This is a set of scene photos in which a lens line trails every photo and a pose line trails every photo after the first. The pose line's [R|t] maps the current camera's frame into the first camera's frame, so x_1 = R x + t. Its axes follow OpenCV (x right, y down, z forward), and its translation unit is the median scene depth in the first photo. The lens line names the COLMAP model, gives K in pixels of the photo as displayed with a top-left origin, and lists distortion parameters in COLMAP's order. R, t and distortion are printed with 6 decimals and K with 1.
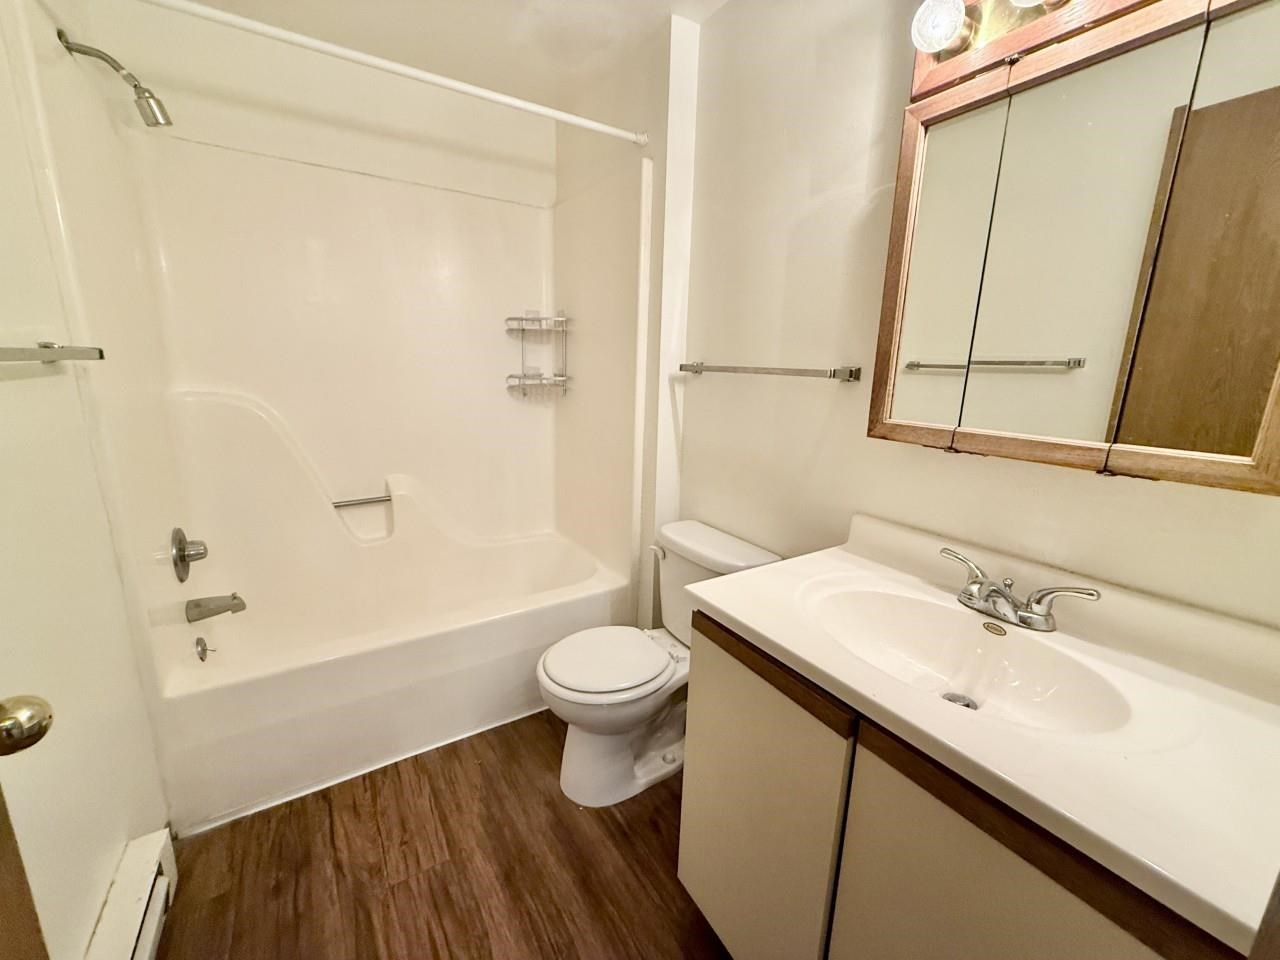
lens RADIAL K [[509.9, 0, 636.0], [0, 509.9, 477.7], [0, 0, 1]] dist [0.004182, 0.000082]
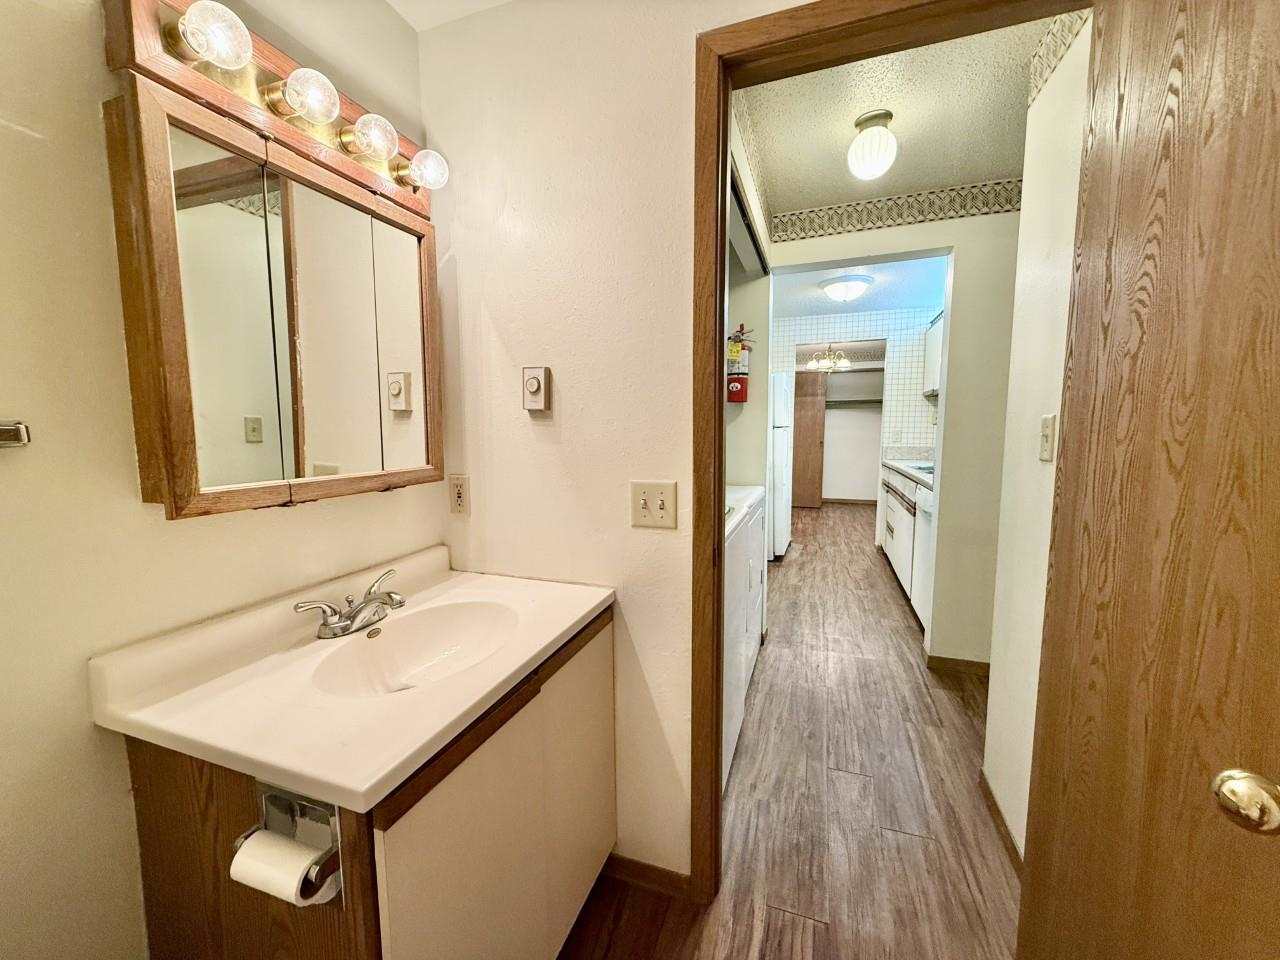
lens RADIAL K [[509.9, 0, 636.0], [0, 509.9, 477.7], [0, 0, 1]] dist [0.004182, 0.000082]
pose [[-0.618166, -0.100561, 0.779589, -0.542937], [0.159253, 0.955193, 0.249491, -0.238799], [-0.769747, 0.278378, -0.574453, 1.032306]]
